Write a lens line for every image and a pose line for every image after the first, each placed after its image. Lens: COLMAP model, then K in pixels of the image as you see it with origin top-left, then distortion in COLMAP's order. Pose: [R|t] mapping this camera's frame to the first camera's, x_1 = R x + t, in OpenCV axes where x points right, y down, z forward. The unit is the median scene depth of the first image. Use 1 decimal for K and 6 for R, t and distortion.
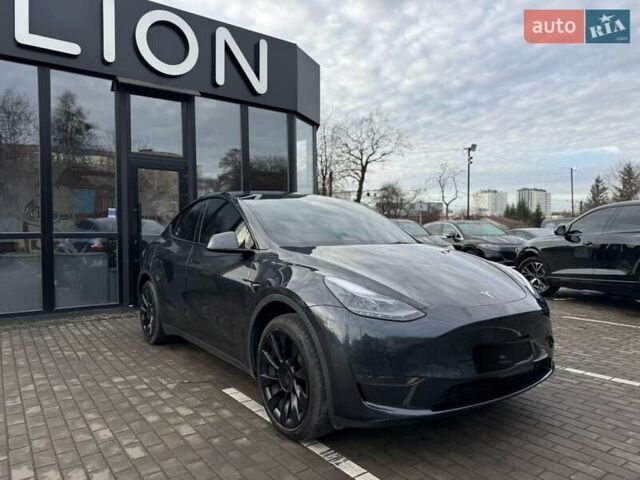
lens RADIAL K [[453.5, 0, 320.0], [0, 453.5, 240.0], [0, 0, 1]] dist [0.004354, -0.002339]
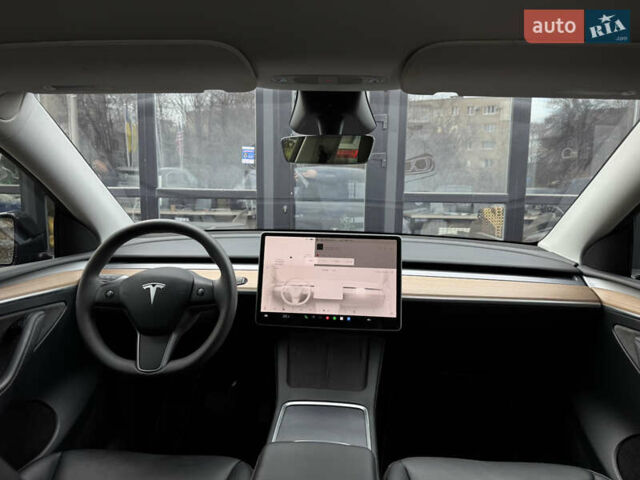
lens RADIAL K [[452.4, 0, 318.9], [0, 452.4, 240.3], [0, 0, 1]] dist [0.003364, -0.001259]
pose [[0.778410, 0.095706, -0.620417, -0.031288], [-0.027491, 0.992559, 0.118621, -0.023302], [0.627153, -0.075280, 0.775249, 0.608253]]
